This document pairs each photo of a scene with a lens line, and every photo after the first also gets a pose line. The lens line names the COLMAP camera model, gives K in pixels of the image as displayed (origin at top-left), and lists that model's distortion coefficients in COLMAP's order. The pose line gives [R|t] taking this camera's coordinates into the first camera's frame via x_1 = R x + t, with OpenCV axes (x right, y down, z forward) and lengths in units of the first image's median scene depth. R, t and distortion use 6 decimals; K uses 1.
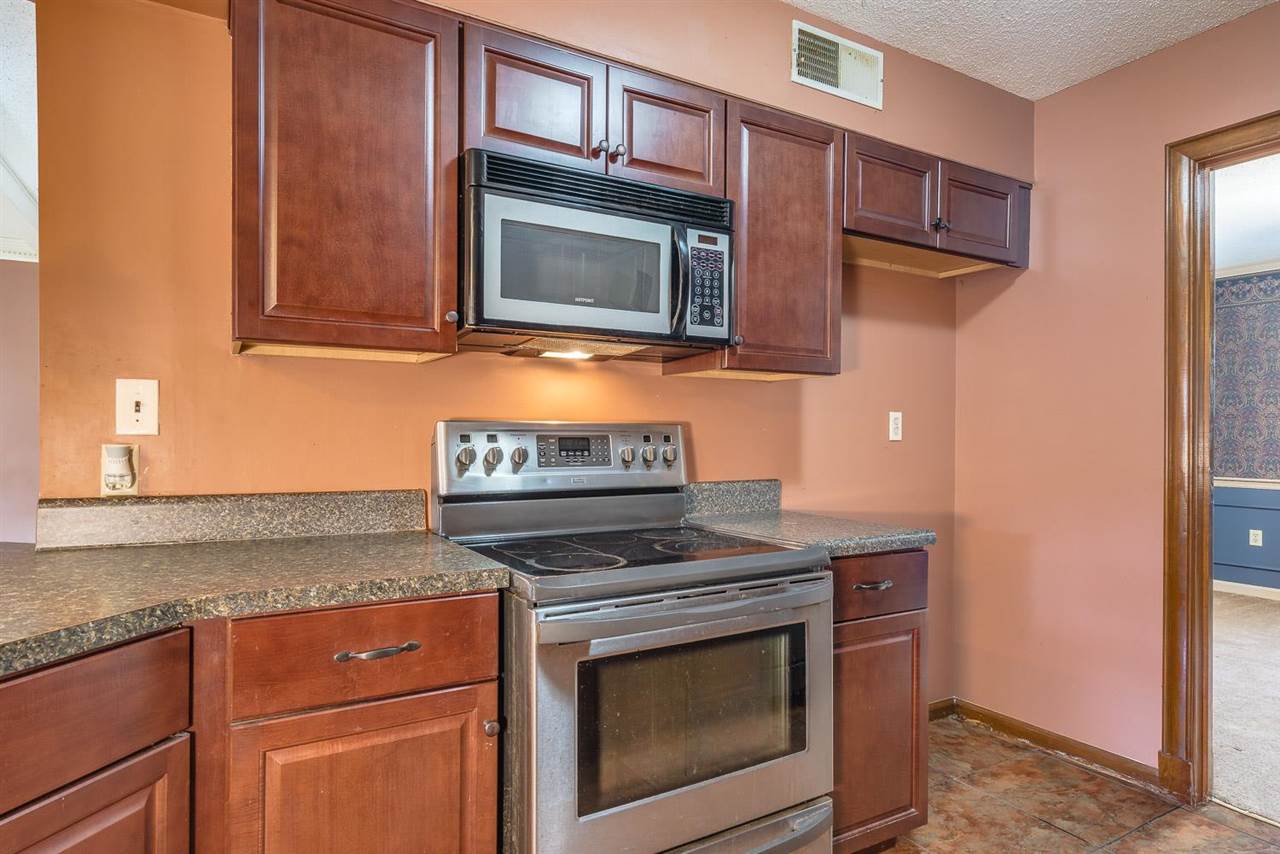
lens RADIAL K [[673.4, 0, 637.6], [0, 673.4, 424.8], [0, 0, 1]] dist [0.003354, 0.000496]
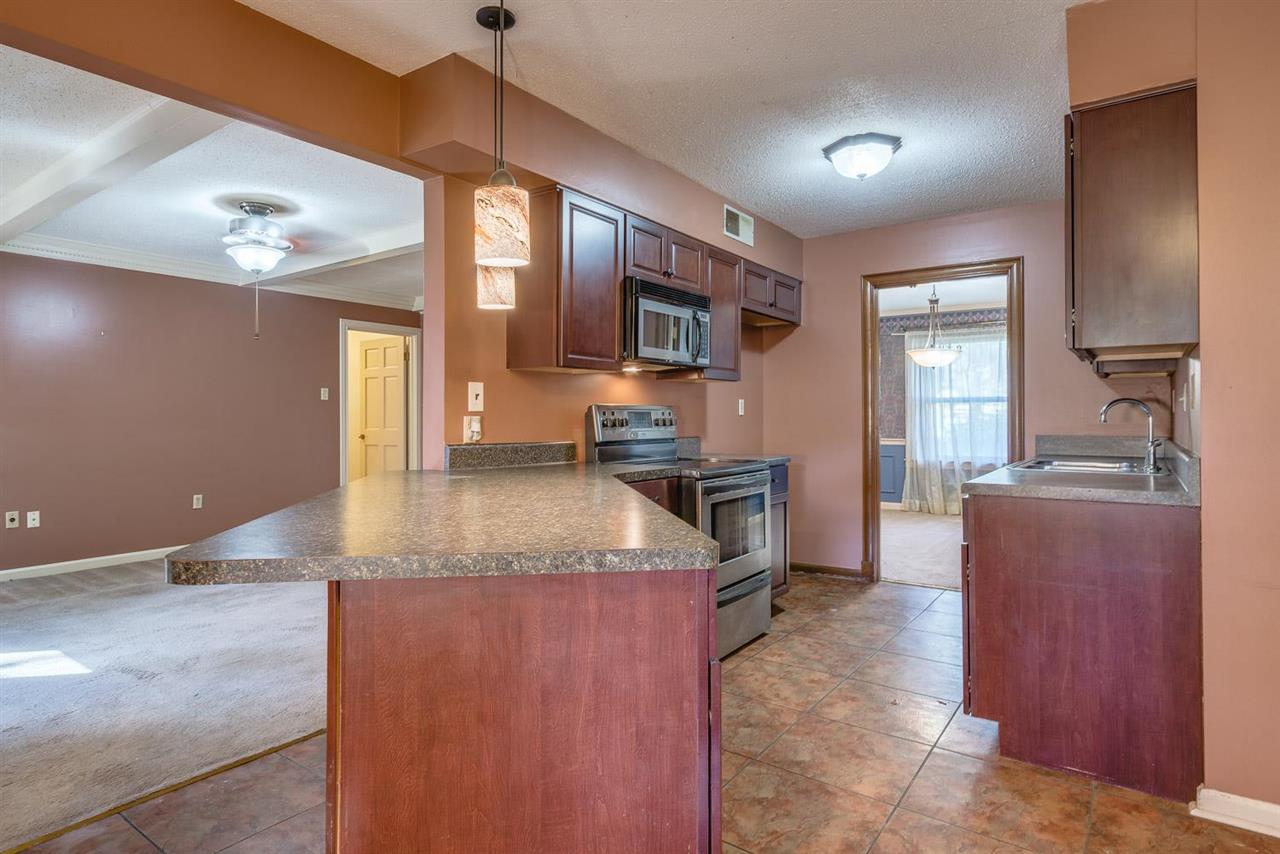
lens RADIAL K [[694.0, 0, 644.1], [0, 694.0, 408.4], [0, 0, 1]] dist [0.001510, 0.000338]
pose [[0.900079, -0.003111, 0.435716, -0.850070], [0.006602, 0.999957, -0.006498, 0.016923], [-0.435677, 0.008725, 0.900061, -0.716758]]
